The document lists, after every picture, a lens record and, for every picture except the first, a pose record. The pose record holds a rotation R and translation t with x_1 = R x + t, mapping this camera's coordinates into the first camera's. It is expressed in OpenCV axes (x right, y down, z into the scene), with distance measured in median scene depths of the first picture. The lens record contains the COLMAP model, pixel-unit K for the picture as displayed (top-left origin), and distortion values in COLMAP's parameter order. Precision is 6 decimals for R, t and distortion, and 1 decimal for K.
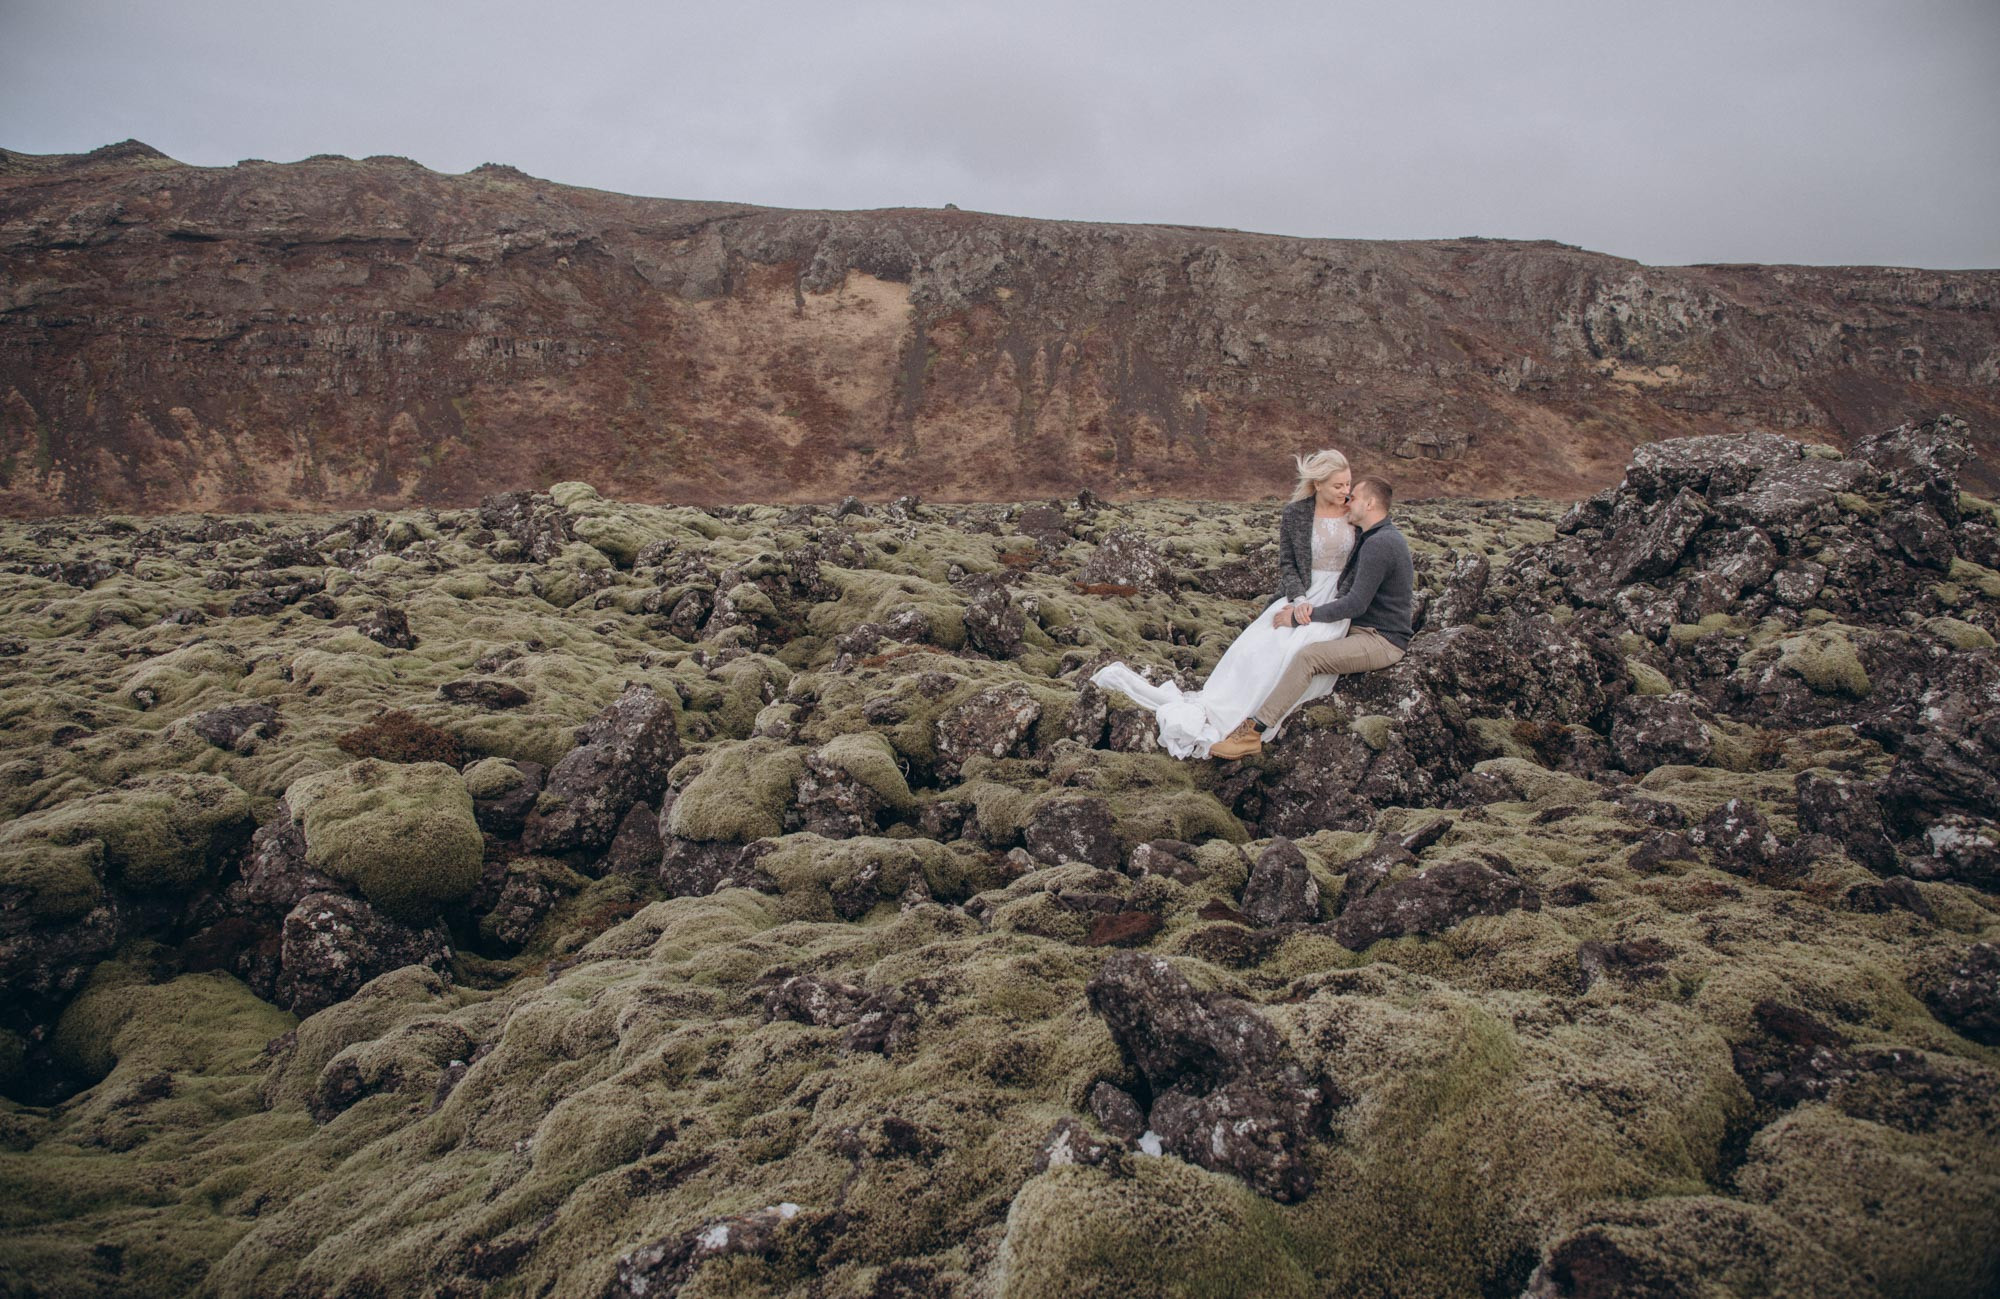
lens RADIAL K [[1395.8, 0, 974.8], [0, 1395.8, 640.6], [0, 0, 1]] dist [-0.119073, 0.068799]
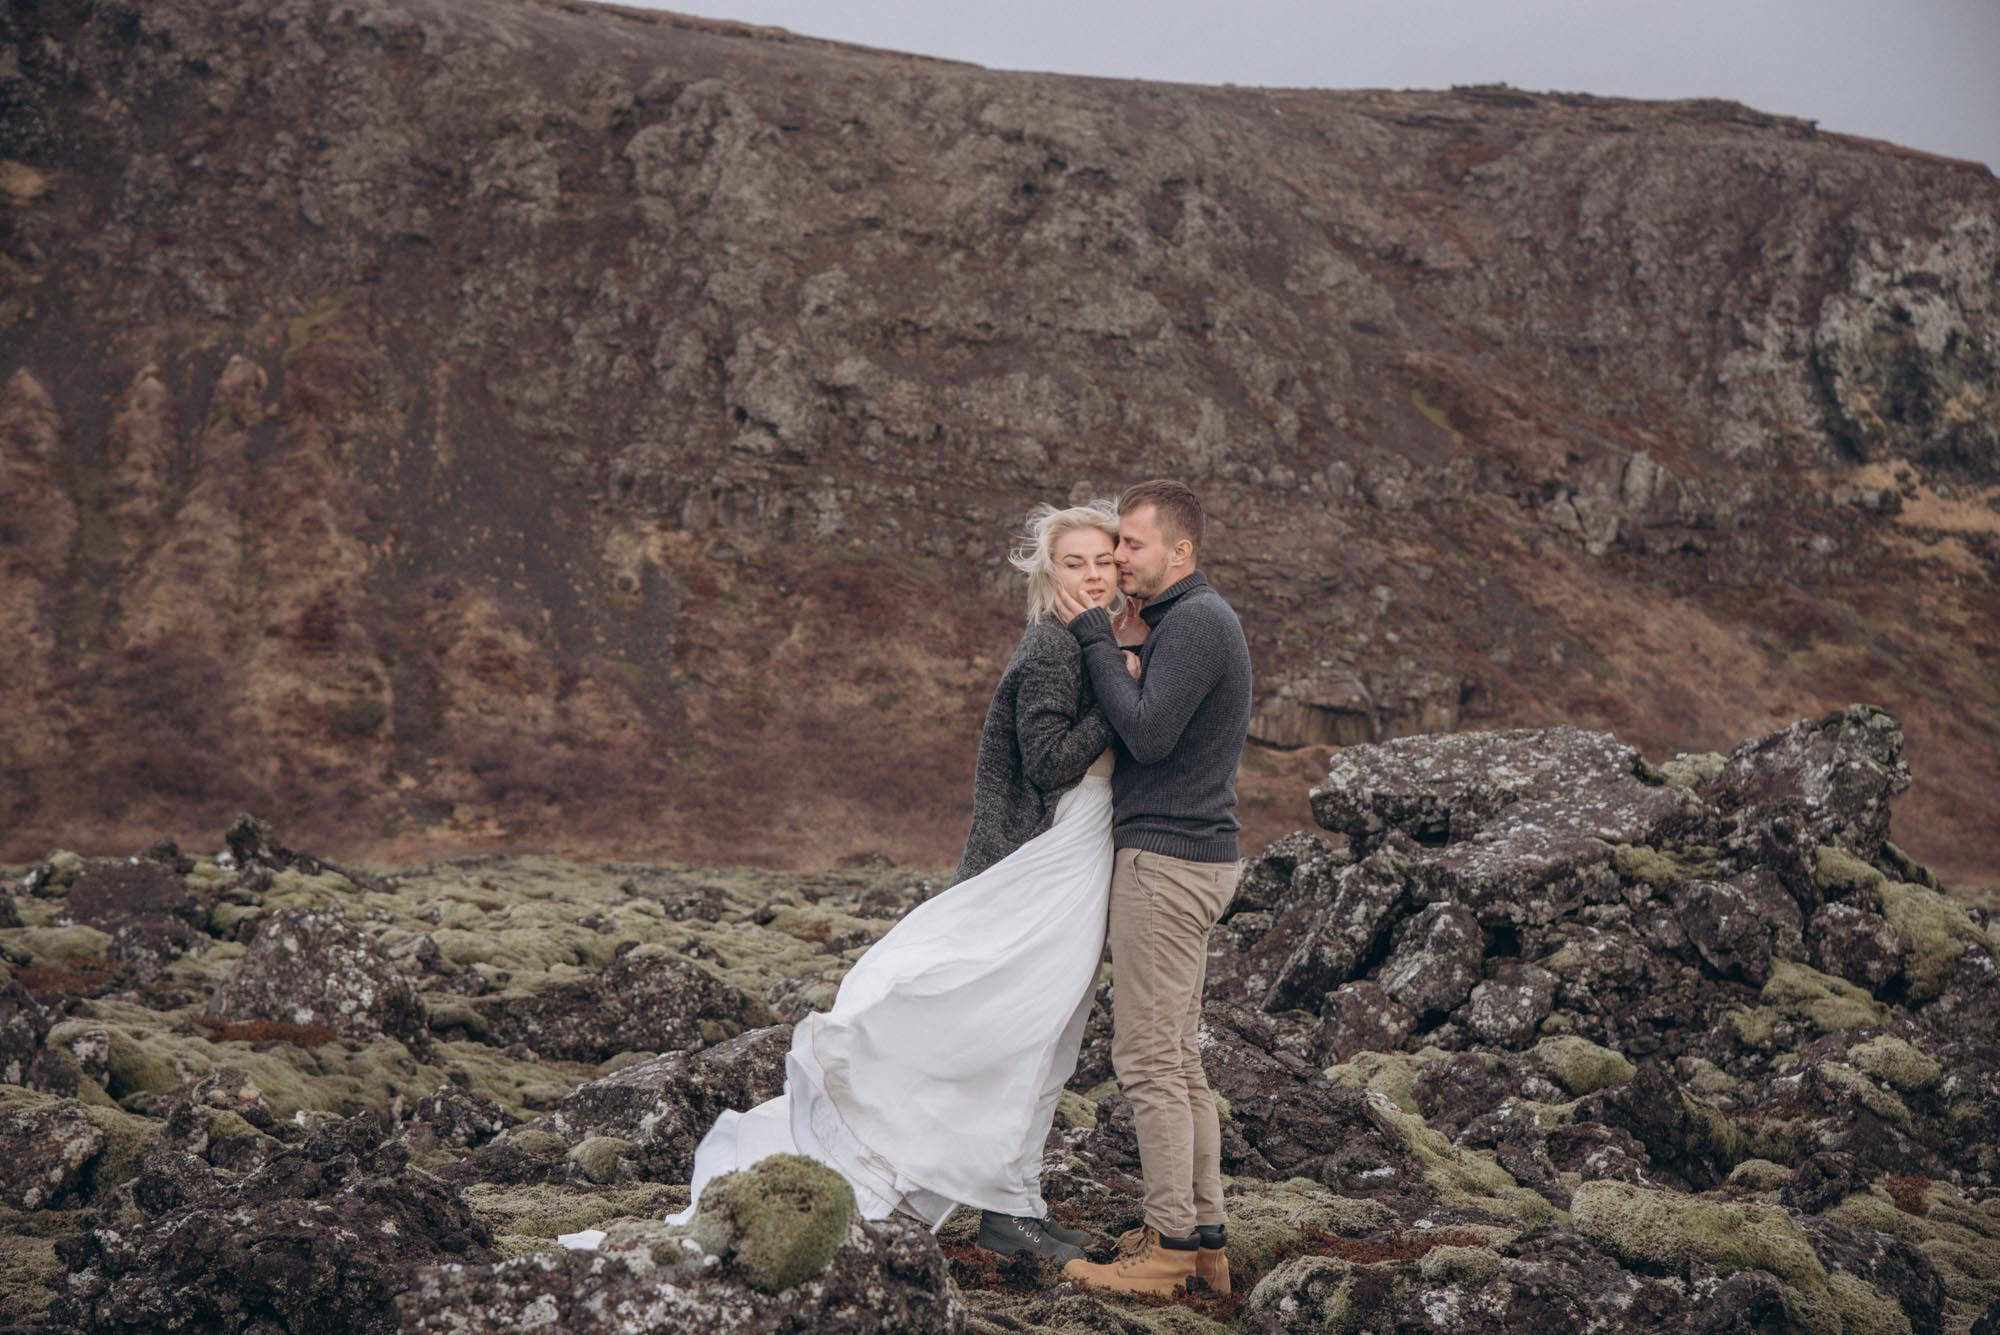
lens RADIAL K [[4510.3, 0, 1000.0], [0, 4510.3, 667.5], [0, 0, 1]] dist [0.618993, 0.759564]
pose [[0.972903, 0.032937, 0.228855, -0.015760], [0.000084, 0.989751, -0.142804, 0.043231], [-0.231213, 0.138954, 0.962929, -0.383533]]
